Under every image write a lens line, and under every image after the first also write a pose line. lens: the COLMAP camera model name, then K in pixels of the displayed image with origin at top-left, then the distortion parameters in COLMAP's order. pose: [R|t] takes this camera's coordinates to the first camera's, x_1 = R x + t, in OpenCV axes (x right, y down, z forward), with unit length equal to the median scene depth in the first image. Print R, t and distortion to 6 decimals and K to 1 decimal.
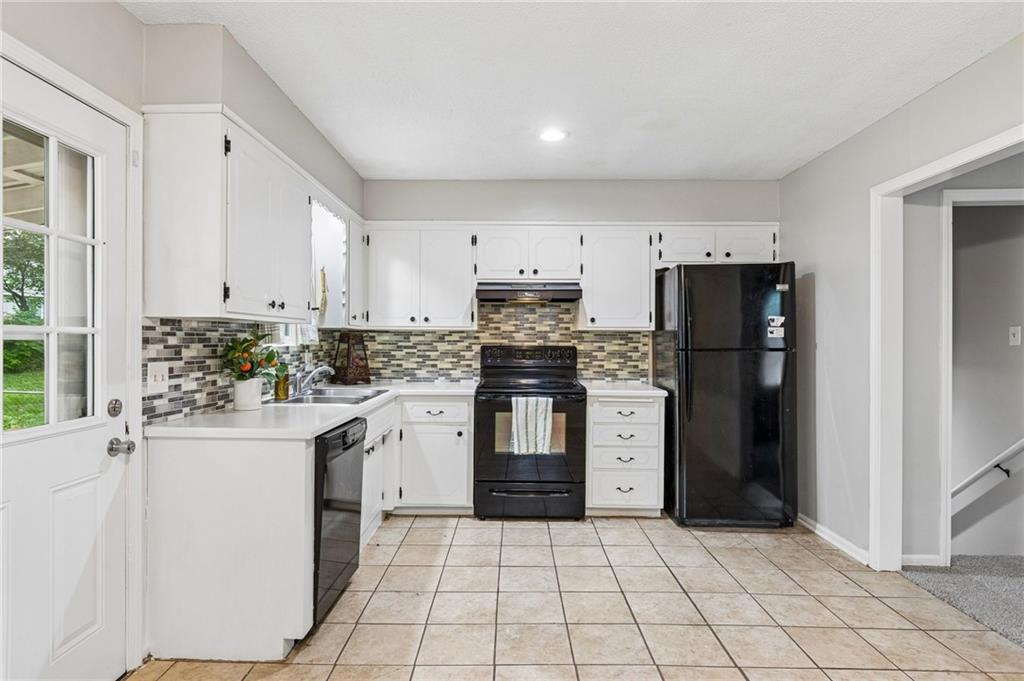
lens RADIAL K [[555.5, 0, 494.5], [0, 555.5, 338.5], [0, 0, 1]] dist [-0.005528, -0.000554]
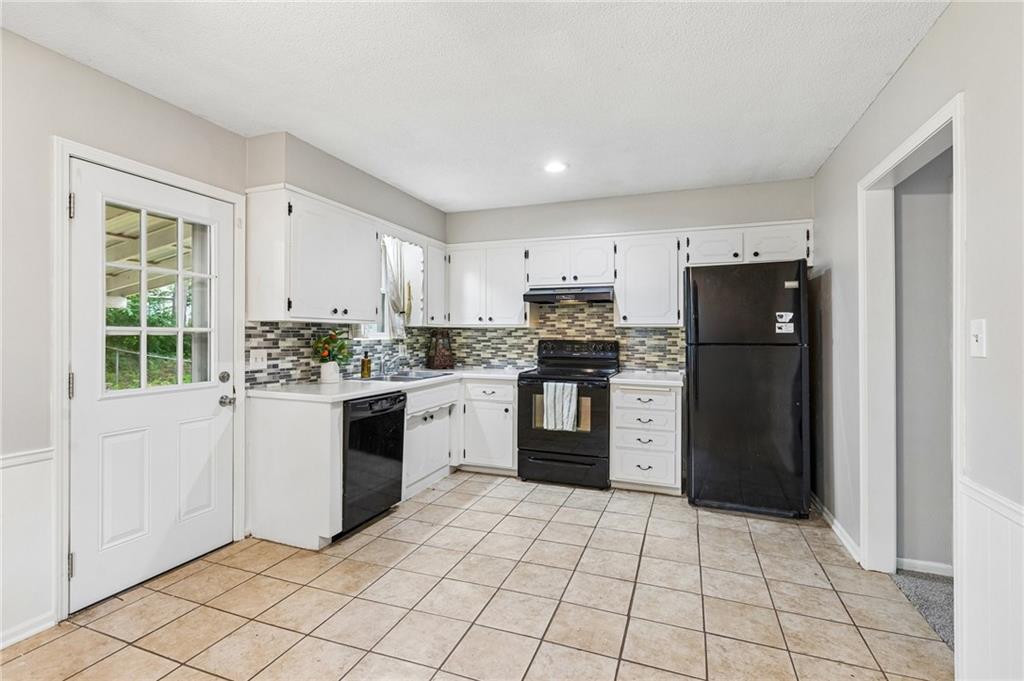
lens RADIAL K [[483.9, 0, 499.1], [0, 483.9, 330.8], [0, 0, 1]] dist [-0.000012, -0.002509]
pose [[0.936962, -0.003495, -0.349413, 0.385075], [0.001217, 0.999977, -0.006740, -0.000195], [0.349428, 0.005890, 0.936945, -0.037542]]
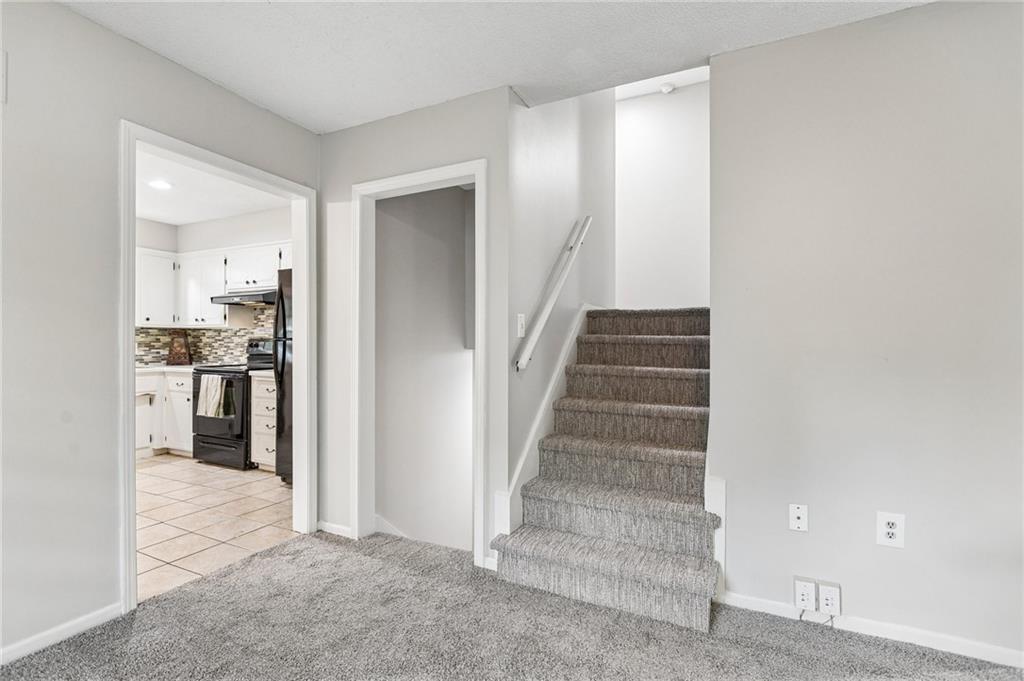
lens RADIAL K [[483.9, 0, 513.8], [0, 483.9, 347.7], [0, 0, 1]] dist [-0.000012, -0.002509]
pose [[0.904813, 0.002441, -0.425802, 1.535941], [-0.000063, 0.999984, 0.005597, 0.040475], [0.425809, -0.005038, 0.904799, 0.300983]]
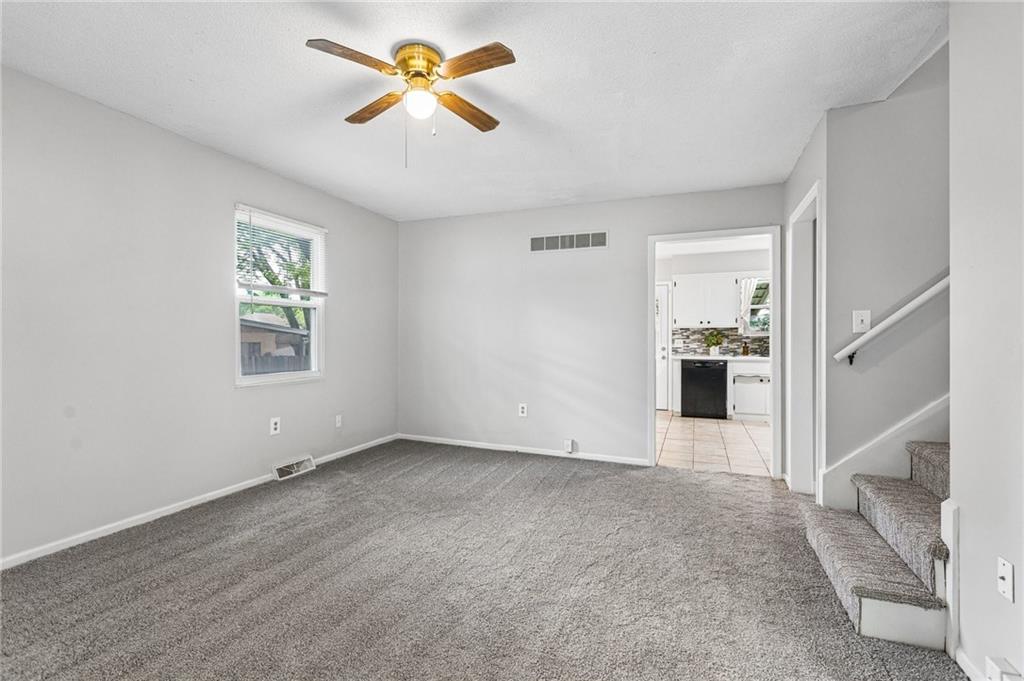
lens RADIAL K [[463.1, 0, 502.5], [0, 463.1, 344.3], [0, 0, 1]] dist [0.005472, 0.002053]
pose [[-0.358980, 0.007915, -0.933312, 2.199258], [0.011676, 0.999924, 0.003989, 0.037237], [0.933272, -0.009466, -0.359045, 0.758179]]
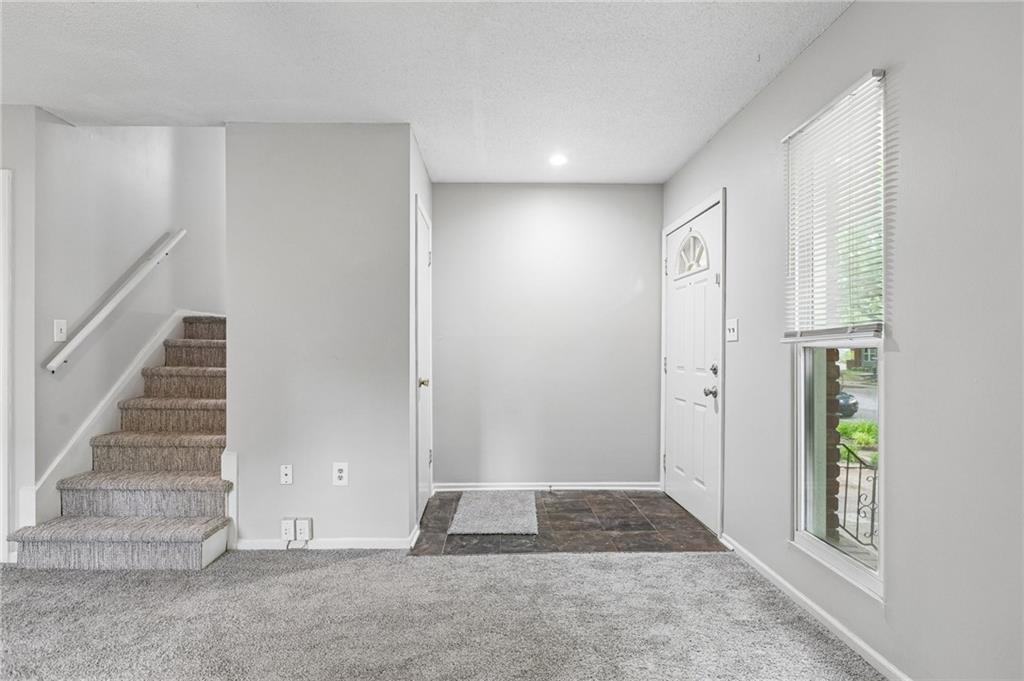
lens RADIAL K [[501.0, 0, 506.9], [0, 501.0, 350.2], [0, 0, 1]] dist [-0.004924, -0.001480]
pose [[0.999351, 0.000198, 0.036031, 1.975064], [-0.000372, 0.999988, 0.004813, 0.038789], [-0.036030, -0.004824, 0.999339, 0.118723]]
